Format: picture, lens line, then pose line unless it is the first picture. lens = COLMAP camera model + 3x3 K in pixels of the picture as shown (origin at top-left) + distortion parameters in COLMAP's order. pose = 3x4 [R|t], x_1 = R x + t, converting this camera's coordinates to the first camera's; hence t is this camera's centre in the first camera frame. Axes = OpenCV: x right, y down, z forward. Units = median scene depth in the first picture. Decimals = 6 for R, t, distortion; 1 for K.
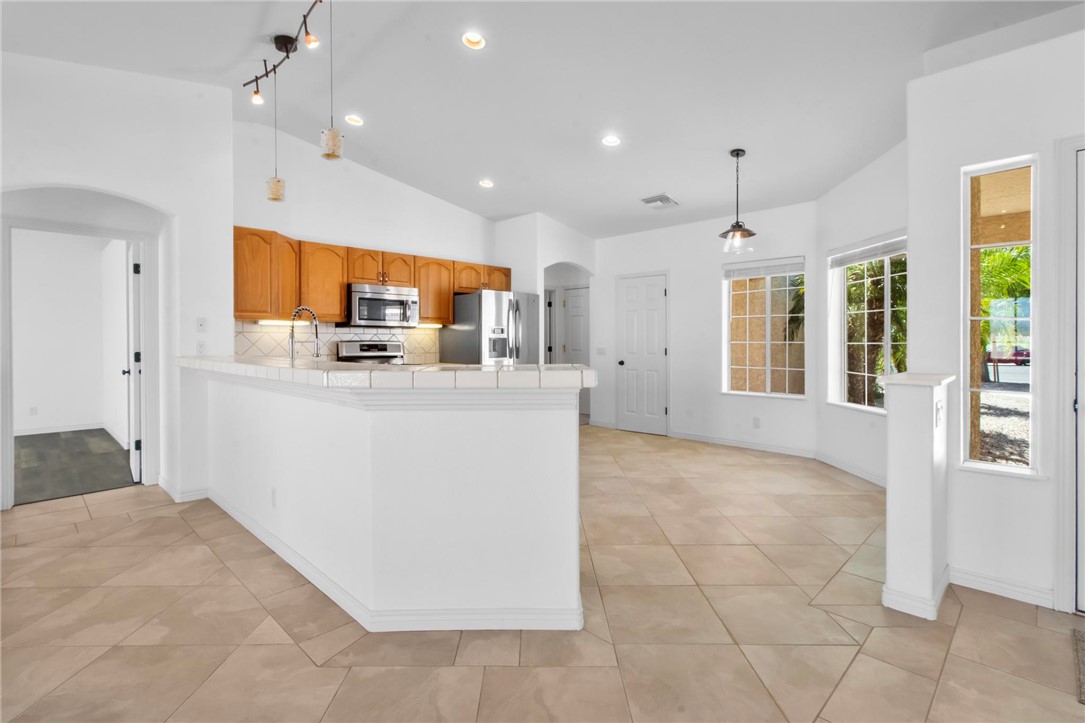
lens RADIAL K [[503.8, 0, 537.3], [0, 503.8, 342.7], [0, 0, 1]] dist [-0.000074, 0.000332]
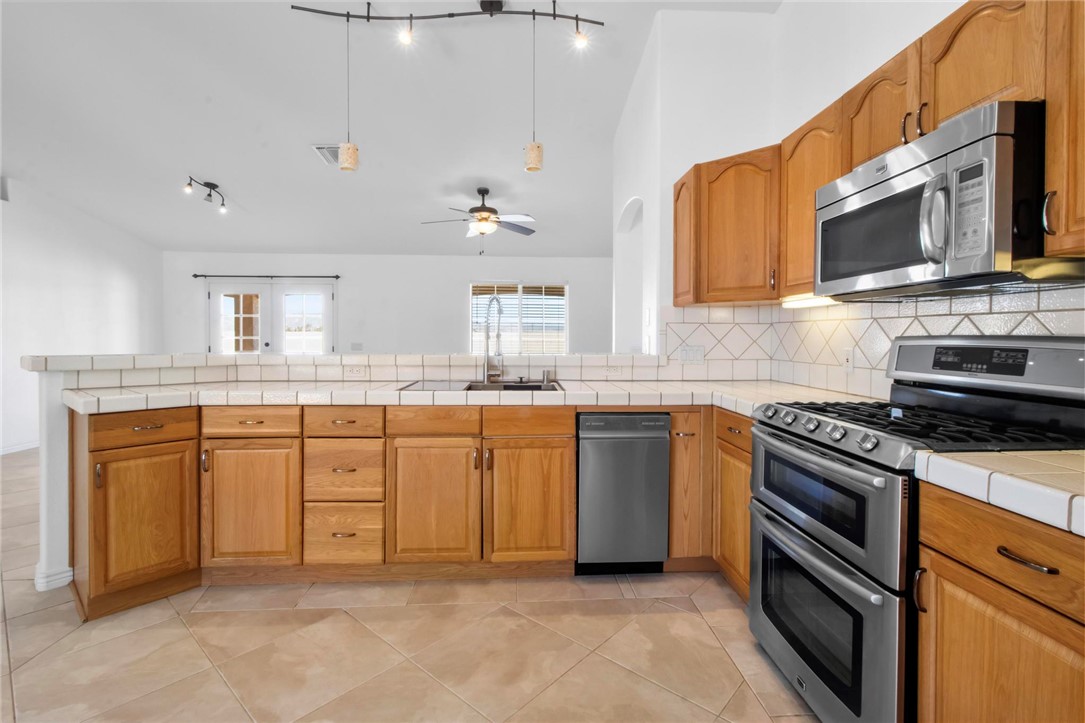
lens RADIAL K [[503.8, 0, 549.5], [0, 503.8, 344.1], [0, 0, 1]] dist [-0.000074, 0.000332]
pose [[-0.662925, 0.010220, -0.748616, 0.072591], [-0.004188, 0.999841, 0.017357, -0.003421], [0.748674, 0.014642, -0.662777, 1.126185]]
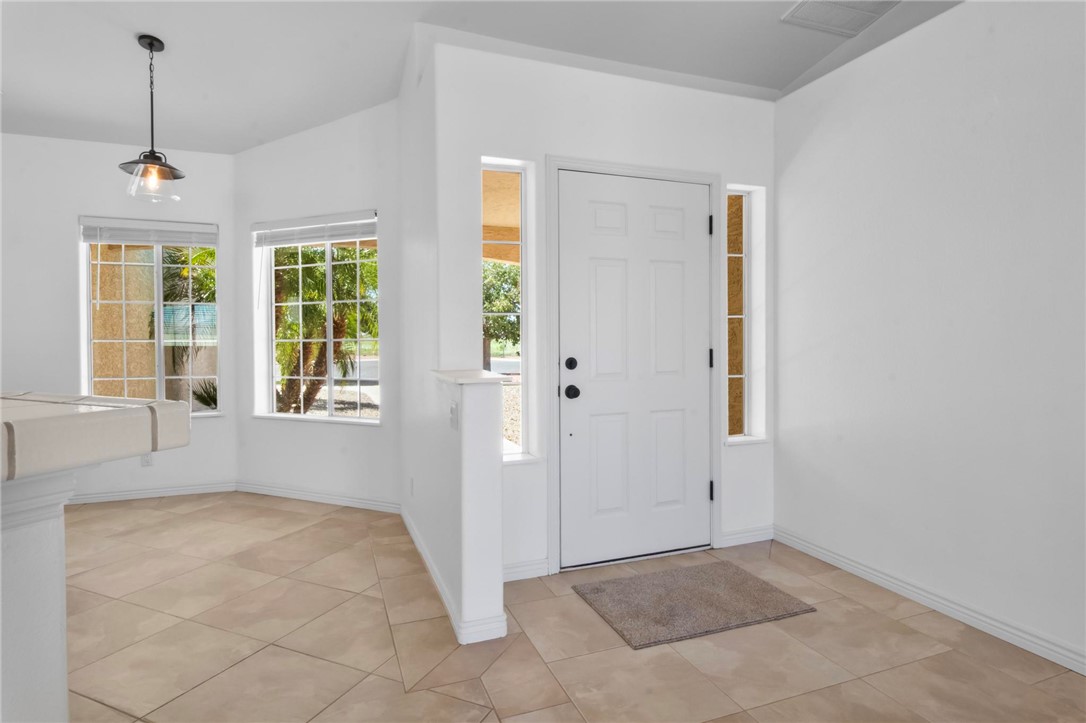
lens RADIAL K [[580.7, 0, 543.3], [0, 580.7, 349.2], [0, 0, 1]] dist [0.005943, -0.001171]
pose [[0.412514, -0.016711, 0.910798, -0.066163], [0.007560, 0.999860, 0.014921, 0.004077], [-0.910920, 0.000731, 0.412582, 0.215648]]
